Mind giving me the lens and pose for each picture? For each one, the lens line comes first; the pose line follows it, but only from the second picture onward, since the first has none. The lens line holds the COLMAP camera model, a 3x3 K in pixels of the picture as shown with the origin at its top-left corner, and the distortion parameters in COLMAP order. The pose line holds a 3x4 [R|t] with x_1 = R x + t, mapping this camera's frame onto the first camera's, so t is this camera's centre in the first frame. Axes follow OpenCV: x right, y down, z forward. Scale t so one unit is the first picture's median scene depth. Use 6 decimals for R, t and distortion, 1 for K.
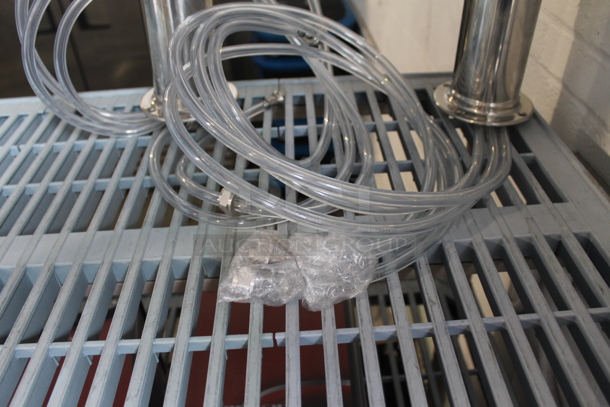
lens RADIAL K [[507.7, 0, 305.0], [0, 507.7, 203.5], [0, 0, 1]] dist [-0.156753, 0.118833]
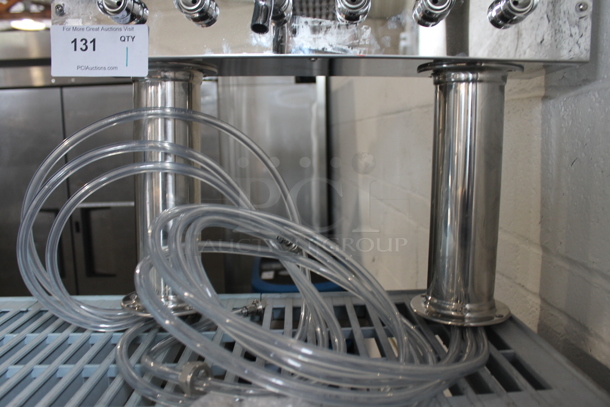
lens RADIAL K [[514.9, 0, 305.0], [0, 514.9, 203.5], [0, 0, 1]] dist [-0.192412, 0.175524]
pose [[0.999552, 0.026605, -0.013719, 0.057039], [-0.029893, 0.863077, -0.504186, 0.141942], [-0.001574, 0.504370, 0.863486, 0.015509]]
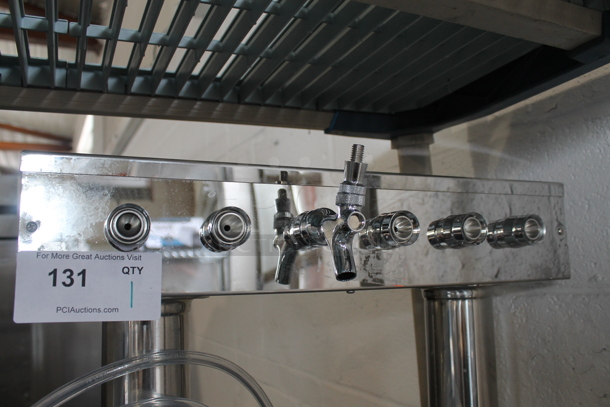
lens RADIAL K [[514.9, 0, 305.0], [0, 514.9, 203.5], [0, 0, 1]] dist [-0.192412, 0.175524]
pose [[0.918902, 0.048397, 0.391507, -0.351898], [0.247782, 0.701436, -0.668275, -0.116529], [-0.306960, 0.711087, 0.632559, 0.075967]]
